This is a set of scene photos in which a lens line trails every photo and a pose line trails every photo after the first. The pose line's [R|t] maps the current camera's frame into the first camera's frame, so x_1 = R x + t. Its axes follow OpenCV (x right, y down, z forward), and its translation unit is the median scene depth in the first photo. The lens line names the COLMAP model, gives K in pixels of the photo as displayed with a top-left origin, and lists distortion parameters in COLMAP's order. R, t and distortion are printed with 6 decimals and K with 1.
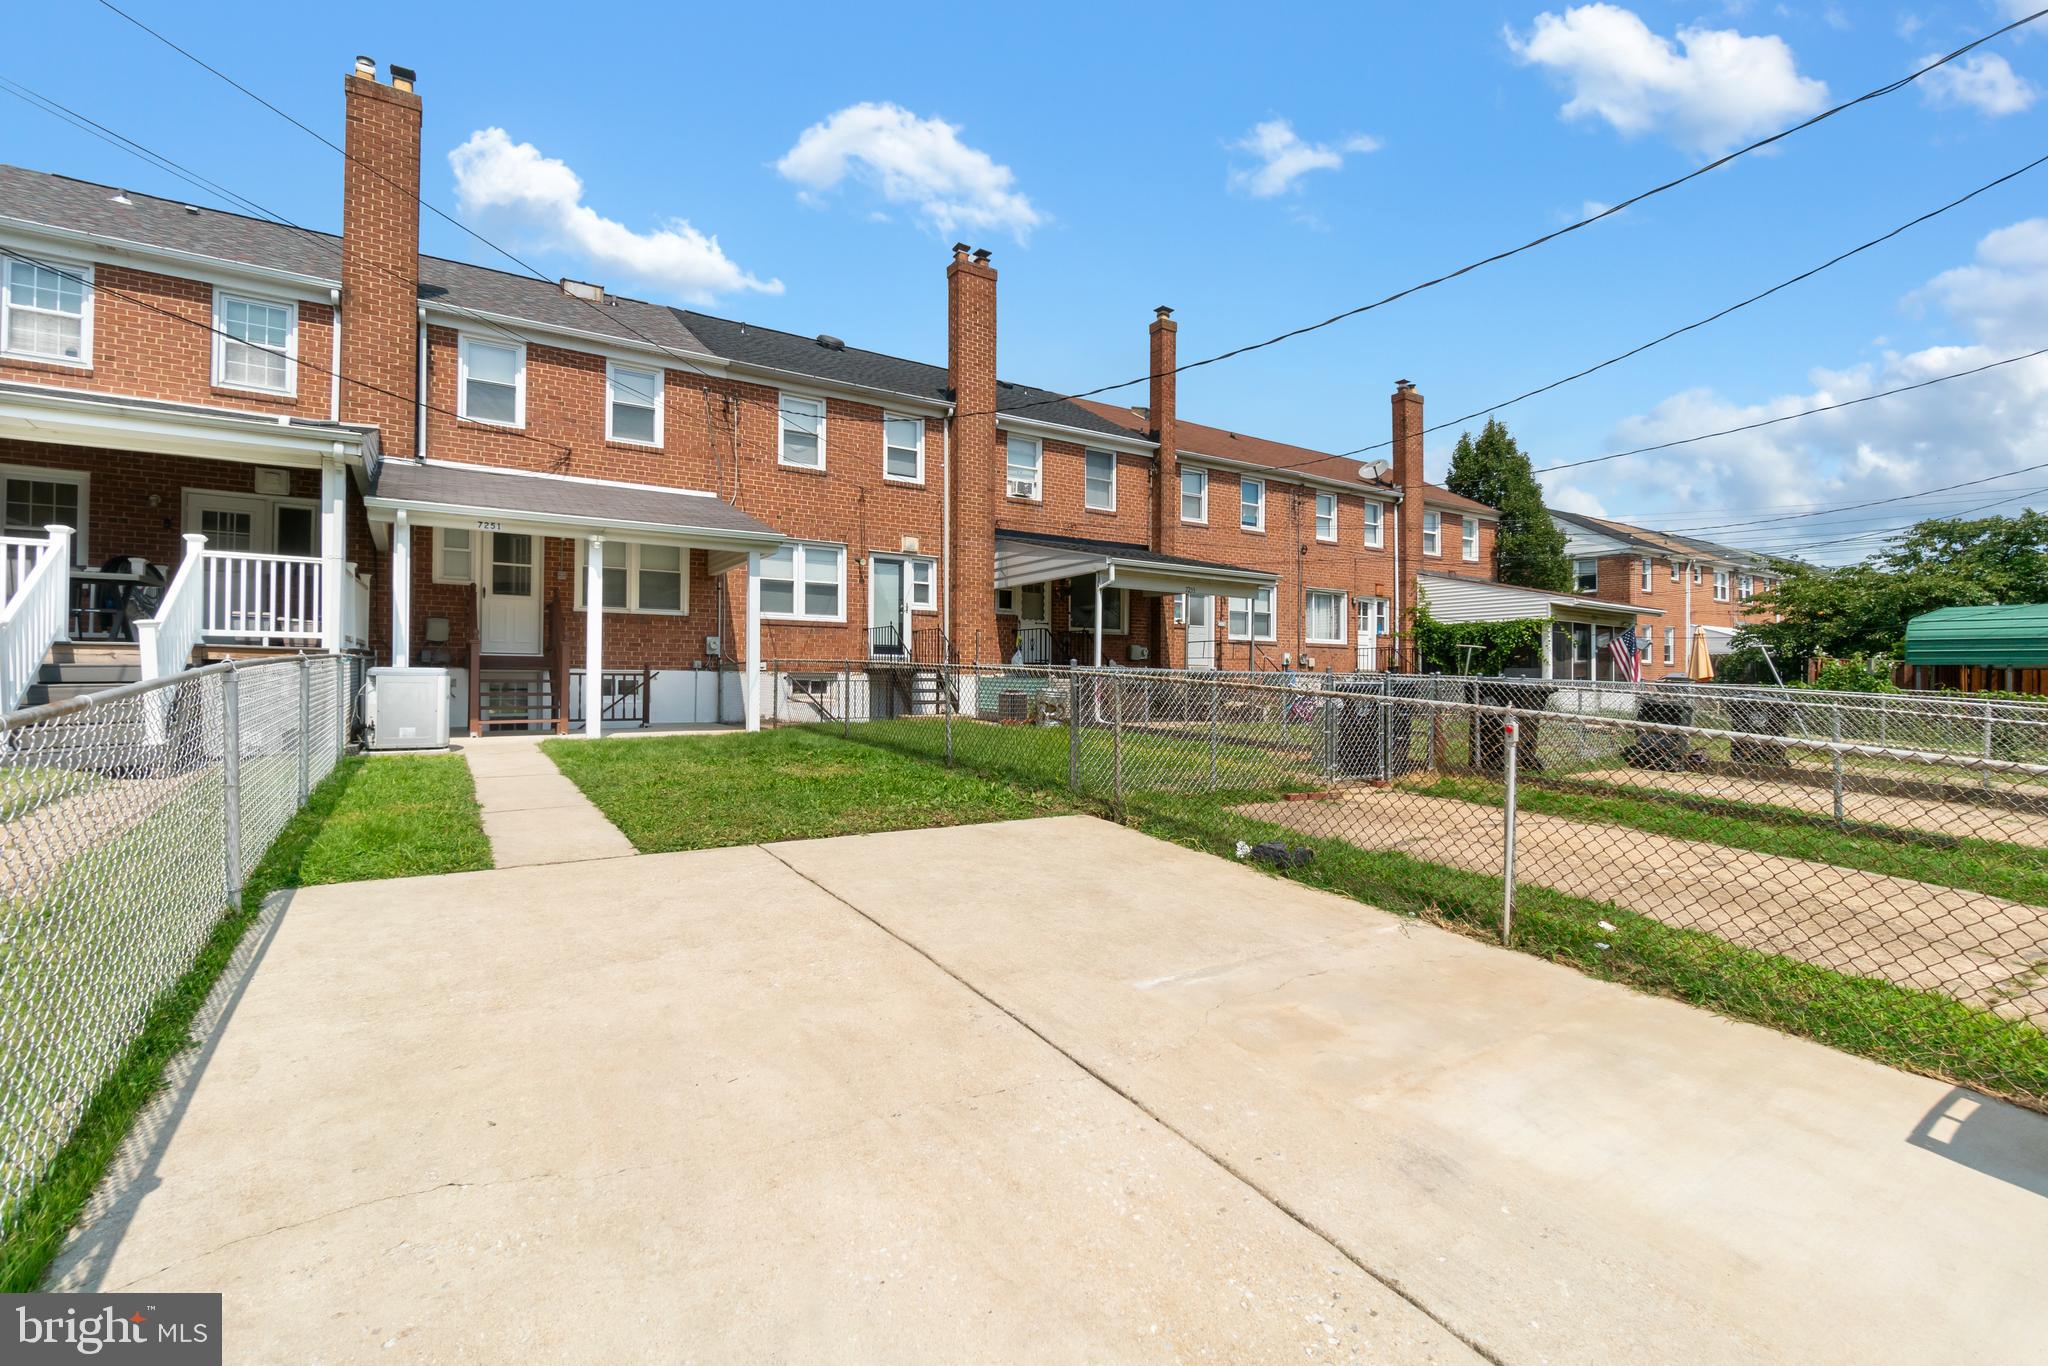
lens RADIAL K [[886.9, 0, 1018.9], [0, 886.9, 675.5], [0, 0, 1]] dist [-0.003712, -0.000277]
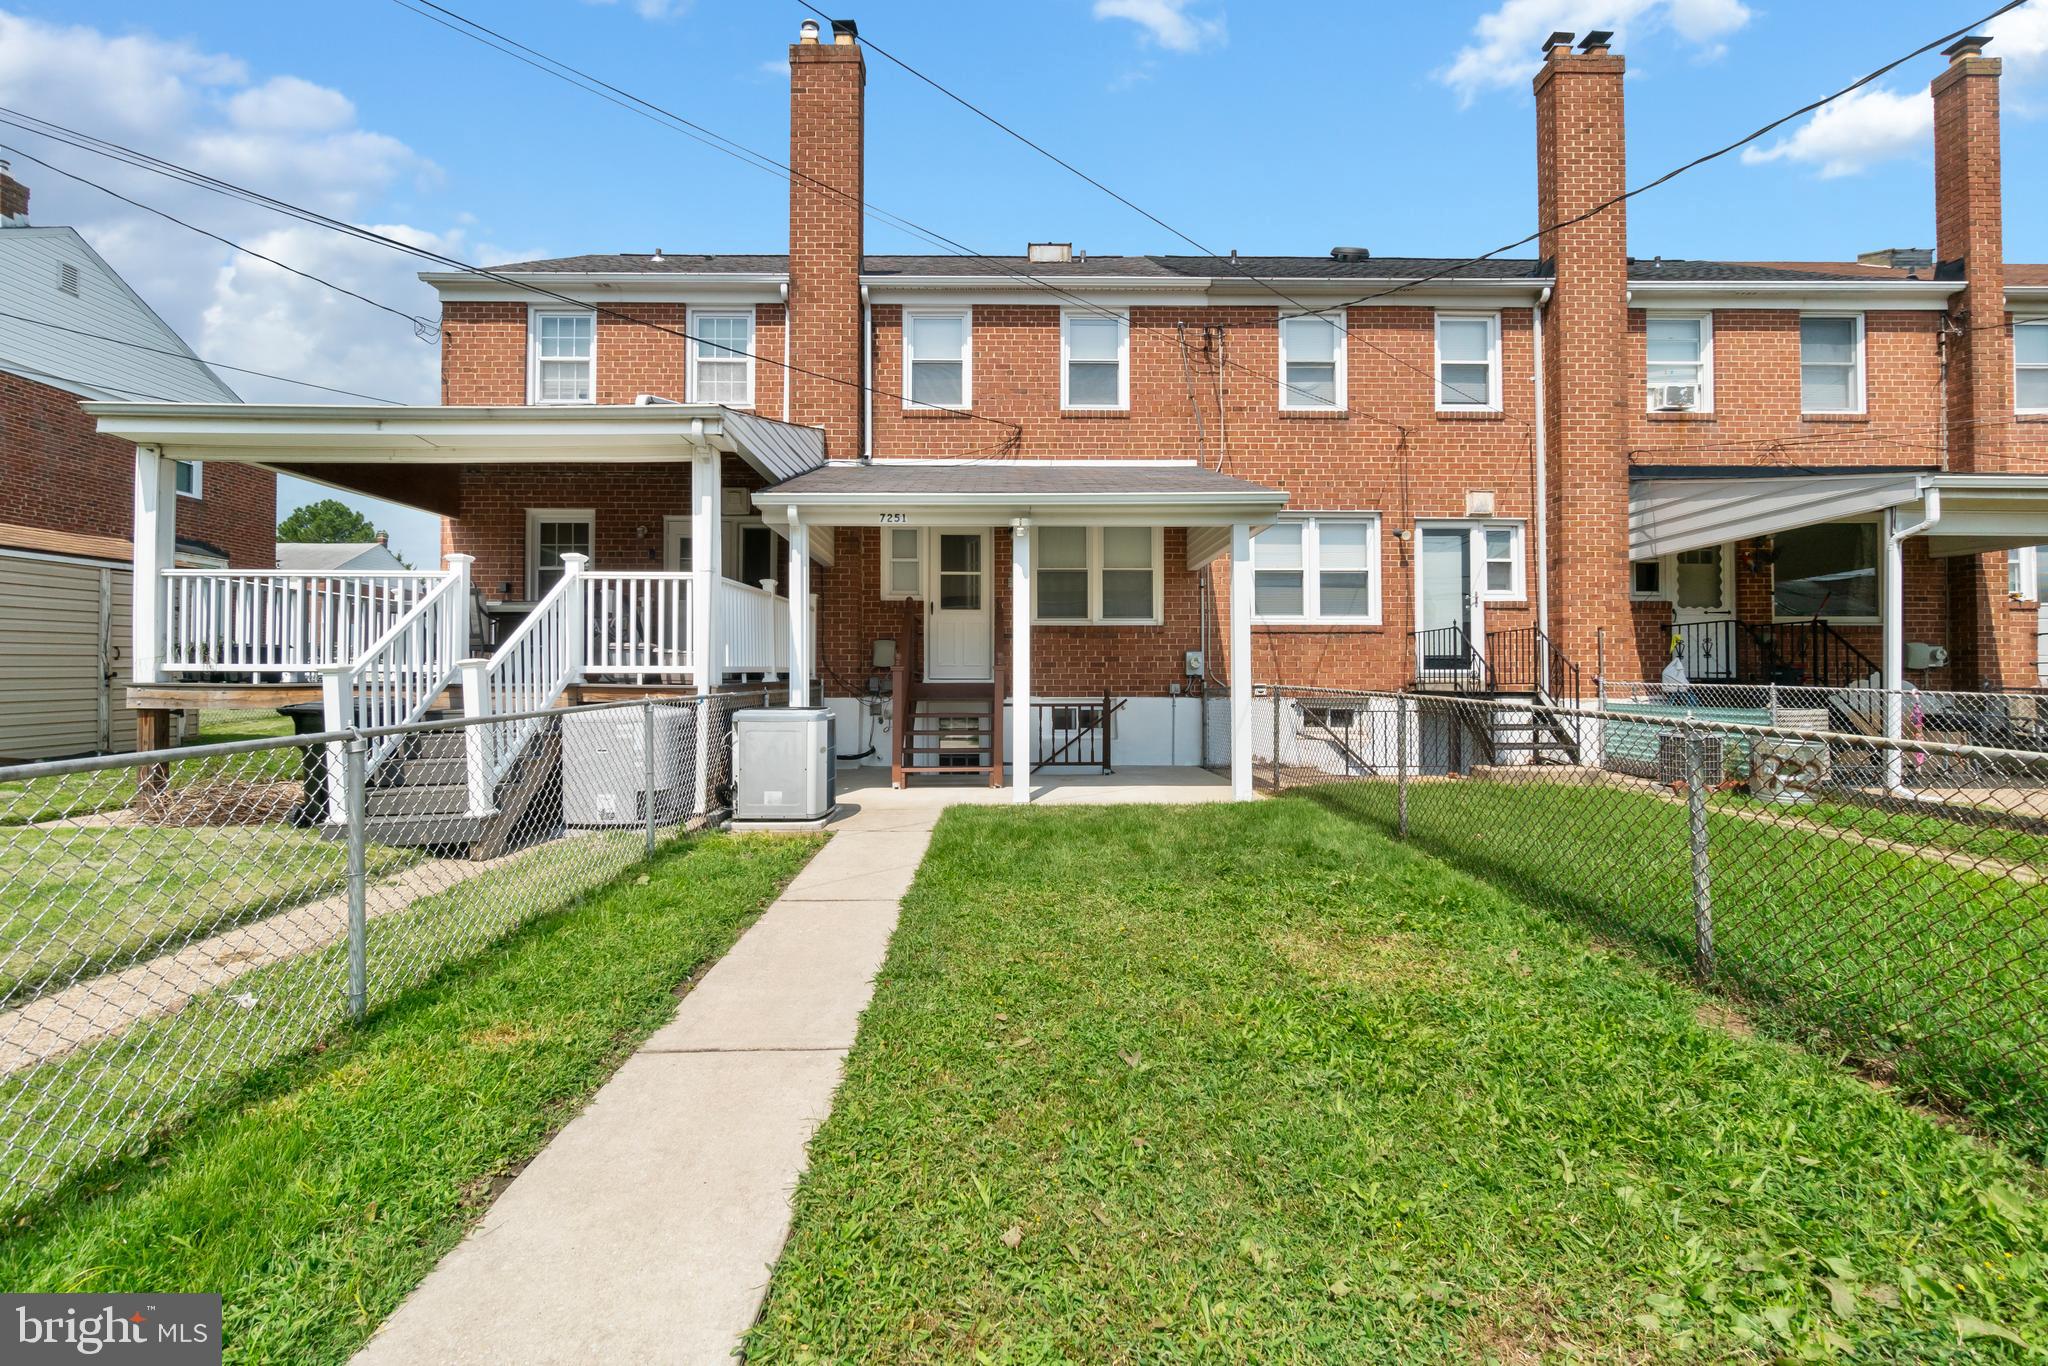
lens RADIAL K [[886.9, 0, 1018.9], [0, 886.9, 670.2], [0, 0, 1]] dist [-0.003712, -0.000277]
pose [[0.844908, -0.015836, -0.534677, -0.068952], [0.008765, 0.999837, -0.015762, -0.017303], [0.534839, 0.008631, 0.844910, 0.283017]]
